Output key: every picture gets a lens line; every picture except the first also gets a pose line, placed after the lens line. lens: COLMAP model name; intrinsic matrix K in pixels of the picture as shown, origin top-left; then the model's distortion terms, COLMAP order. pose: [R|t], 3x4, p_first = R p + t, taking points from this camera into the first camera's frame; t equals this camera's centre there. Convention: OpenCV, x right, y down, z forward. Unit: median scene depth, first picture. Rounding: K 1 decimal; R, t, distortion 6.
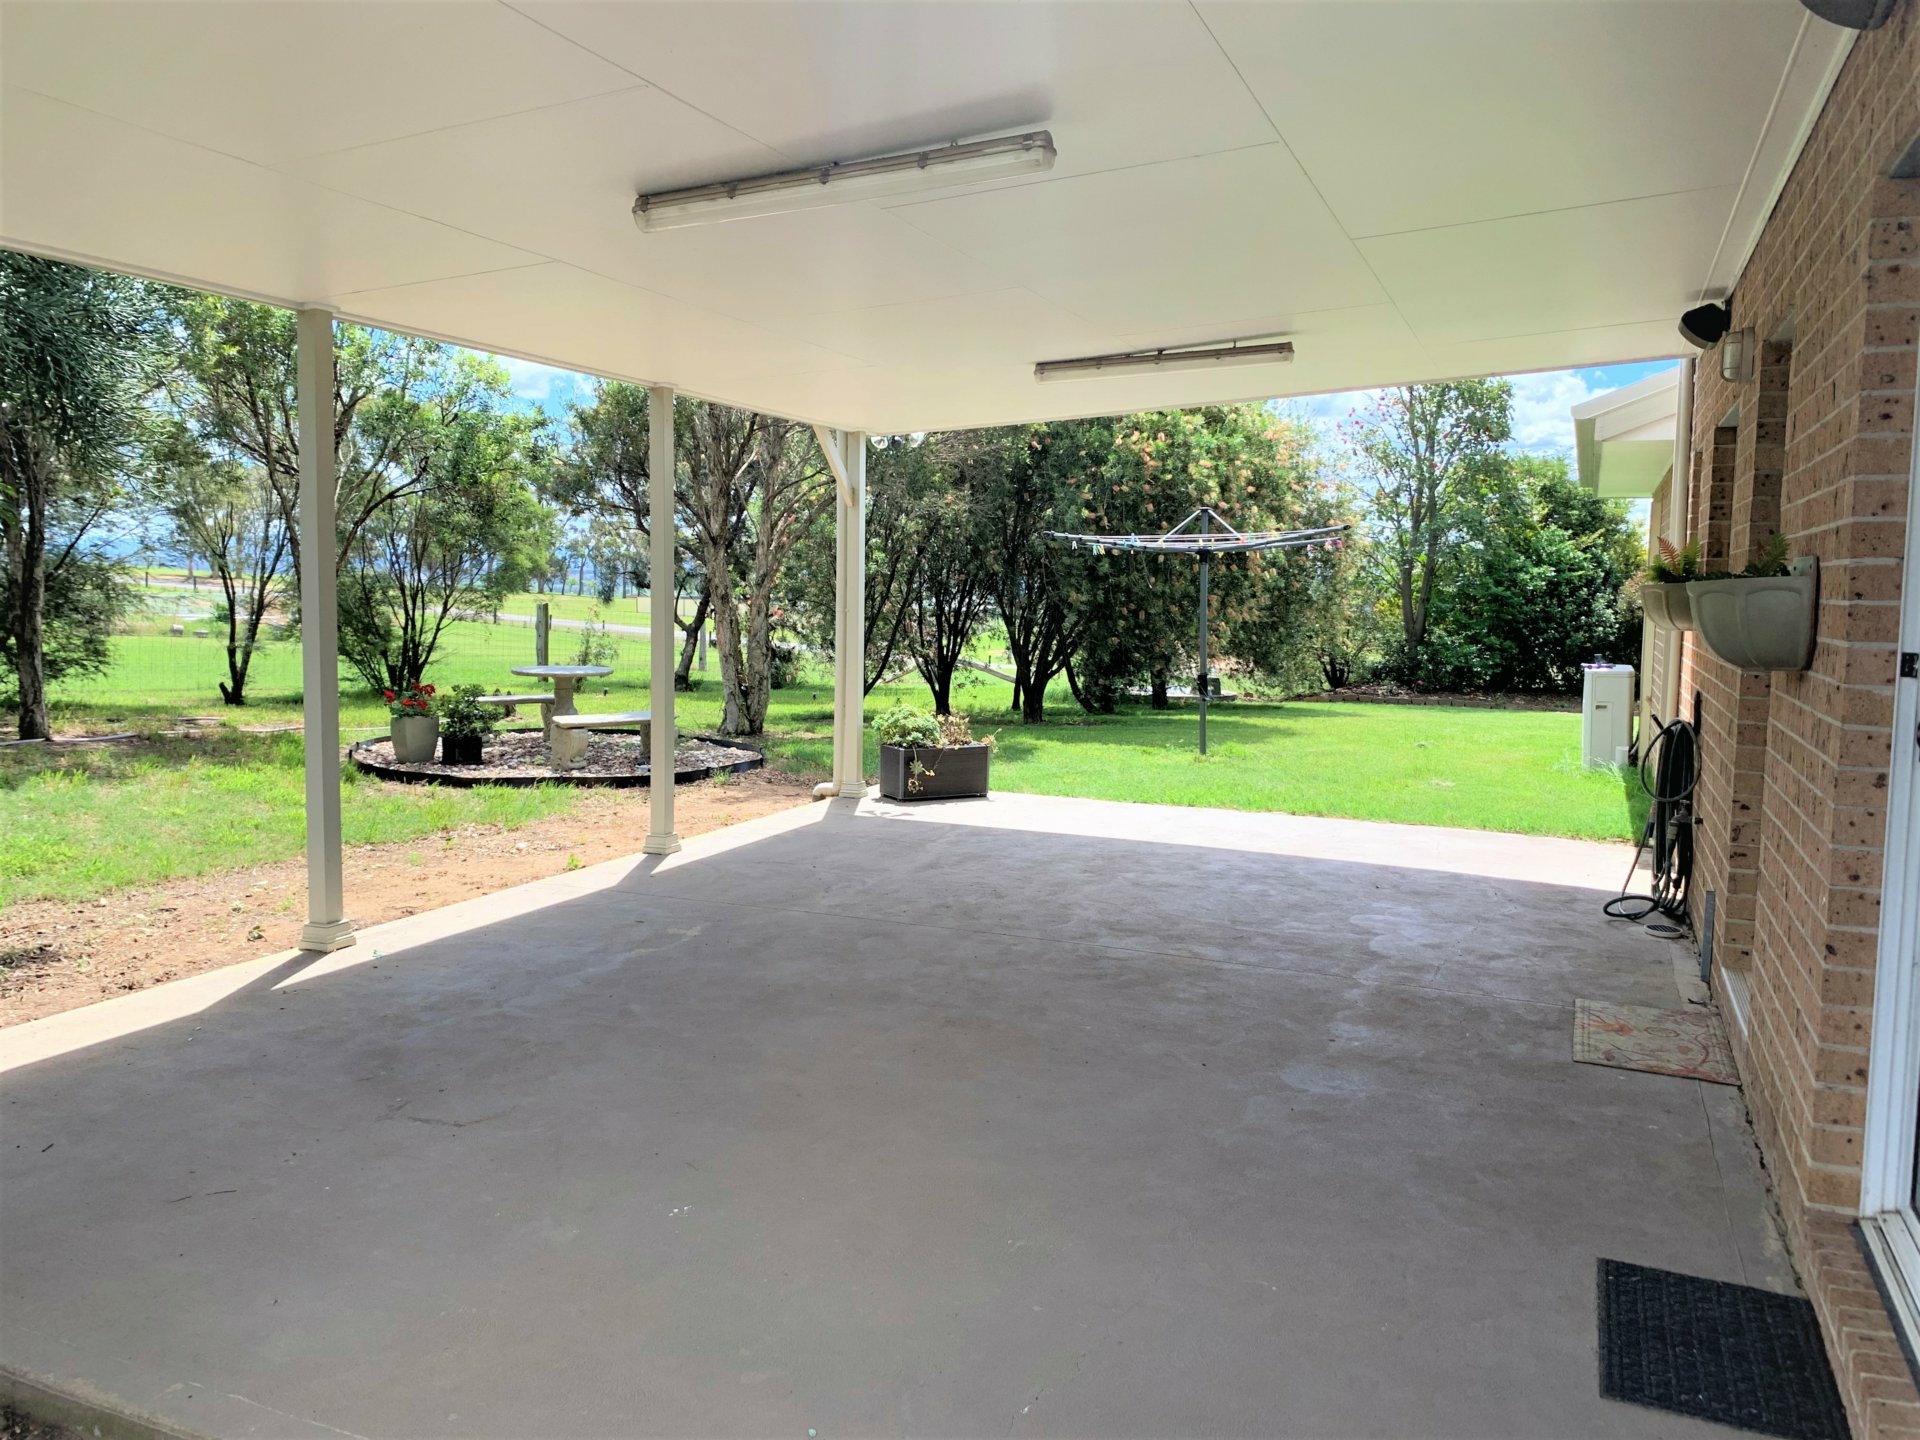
lens RADIAL K [[1478.2, 0, 960.0], [0, 1478.2, 720.0], [0, 0, 1]] dist [-0.001720, -0.004381]
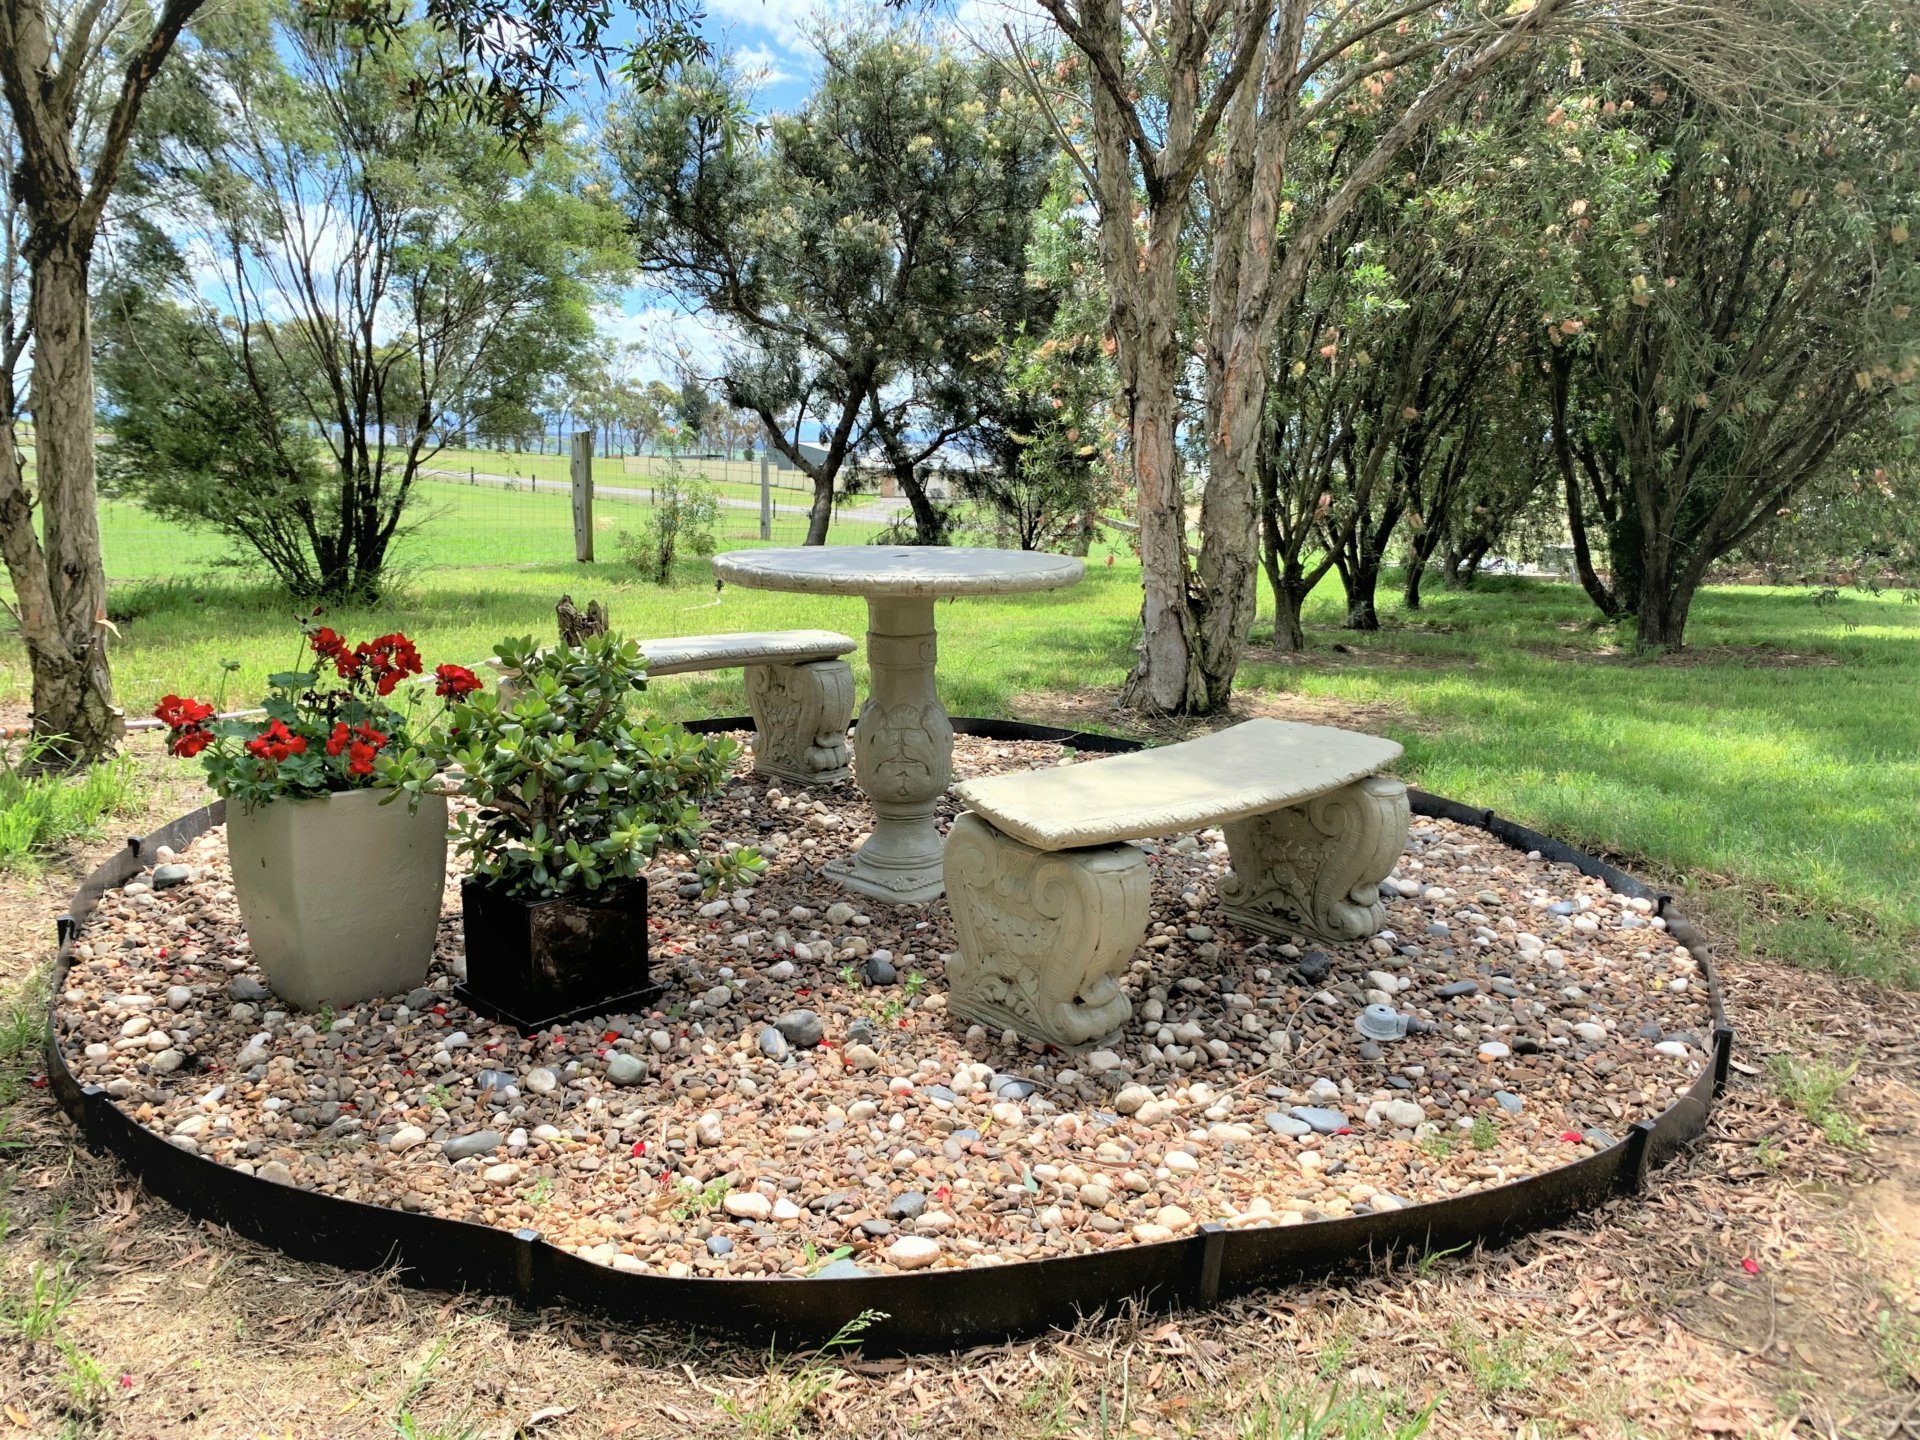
lens RADIAL K [[1478.2, 0, 960.0], [0, 1478.2, 720.0], [0, 0, 1]] dist [-0.001720, -0.004381]
pose [[0.999886, -0.004859, 0.014278, -0.178351], [0.003546, 0.995882, 0.090591, -0.020002], [-0.014659, -0.090530, 0.995786, 0.499227]]
